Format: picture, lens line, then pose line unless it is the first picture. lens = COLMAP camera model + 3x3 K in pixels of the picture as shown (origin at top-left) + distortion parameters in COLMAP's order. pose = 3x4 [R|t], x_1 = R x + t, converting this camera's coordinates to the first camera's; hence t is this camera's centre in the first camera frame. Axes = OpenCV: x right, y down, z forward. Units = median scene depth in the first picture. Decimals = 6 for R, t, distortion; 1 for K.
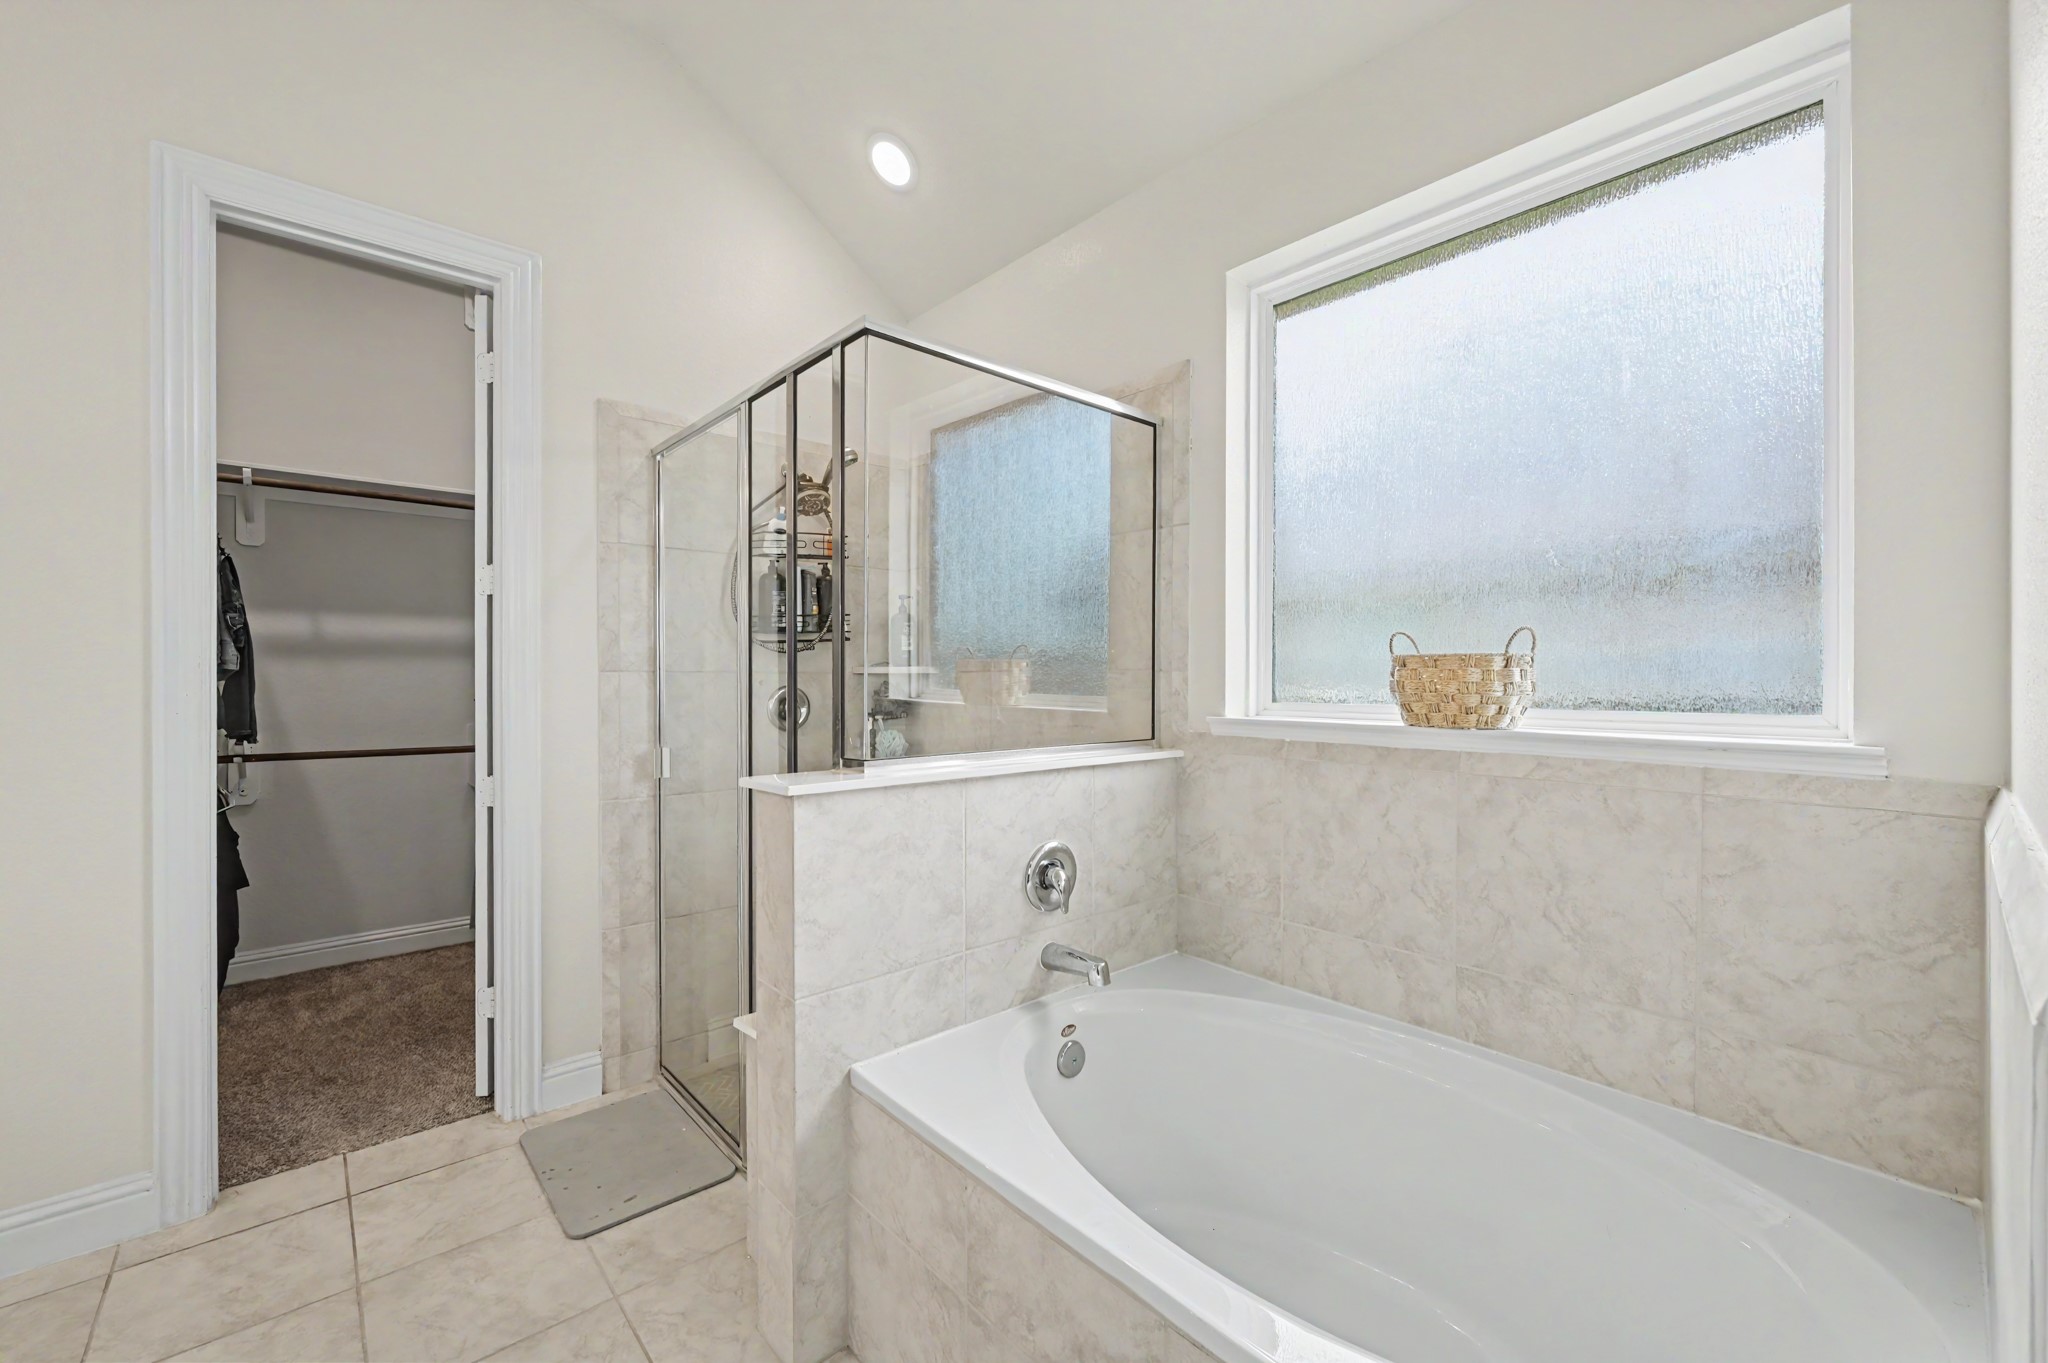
lens RADIAL K [[829.9, 0, 1023.7], [0, 829.9, 679.1], [0, 0, 1]] dist [-0.008338, 0.000825]
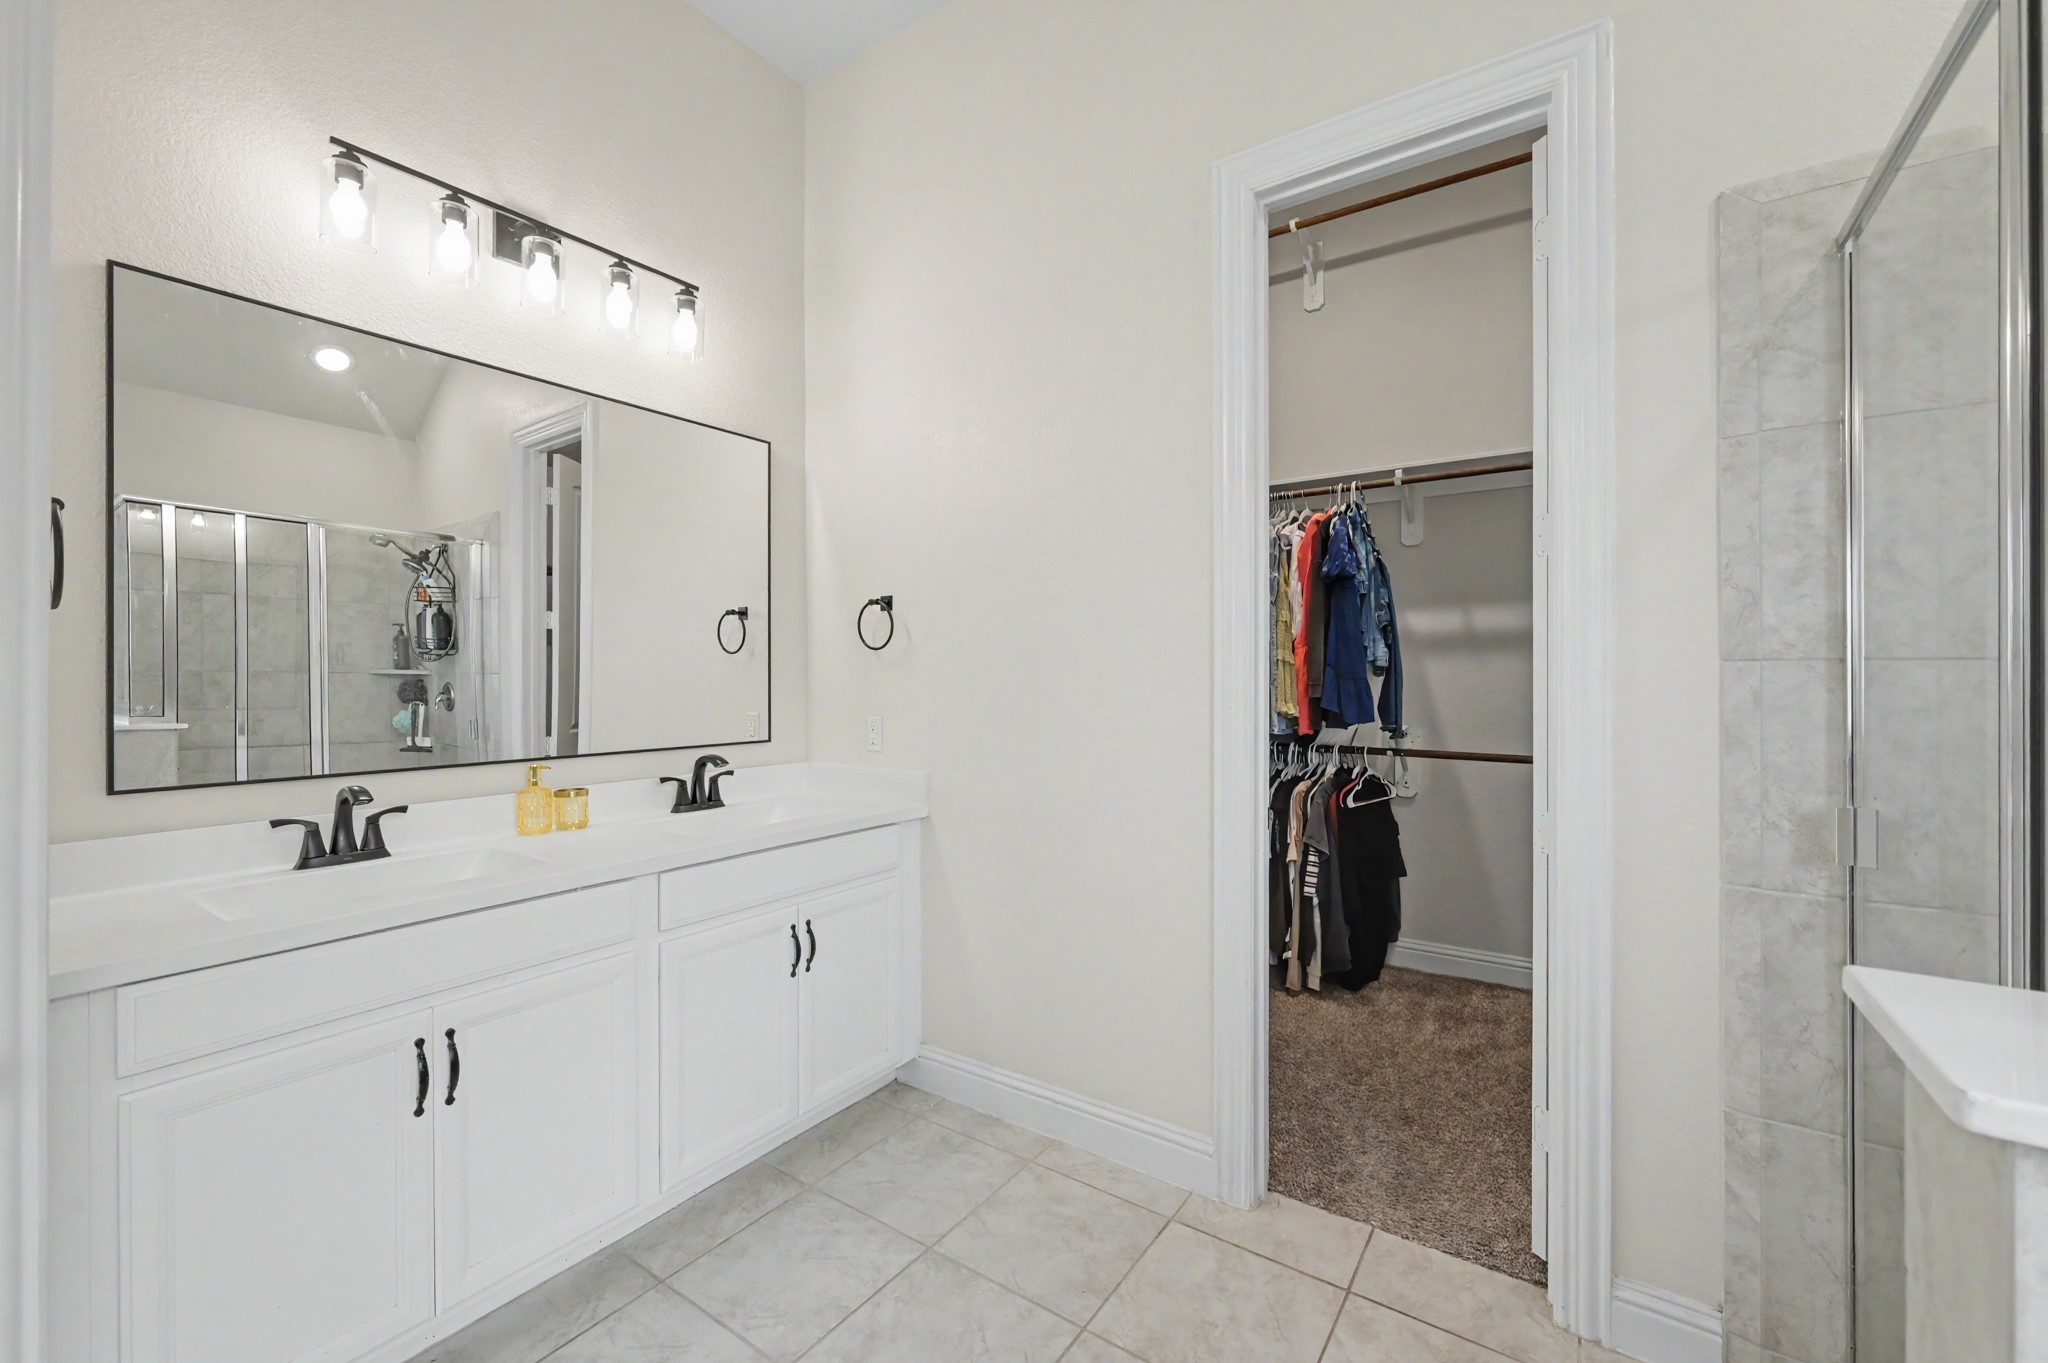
lens RADIAL K [[829.9, 0, 1021.9], [0, 829.9, 674.0], [0, 0, 1]] dist [-0.008338, 0.000825]
pose [[0.235276, -0.001665, -0.971927, -0.064067], [-0.002531, 0.999994, -0.002326, 0.002721], [0.971925, 0.003008, 0.235270, 0.381026]]
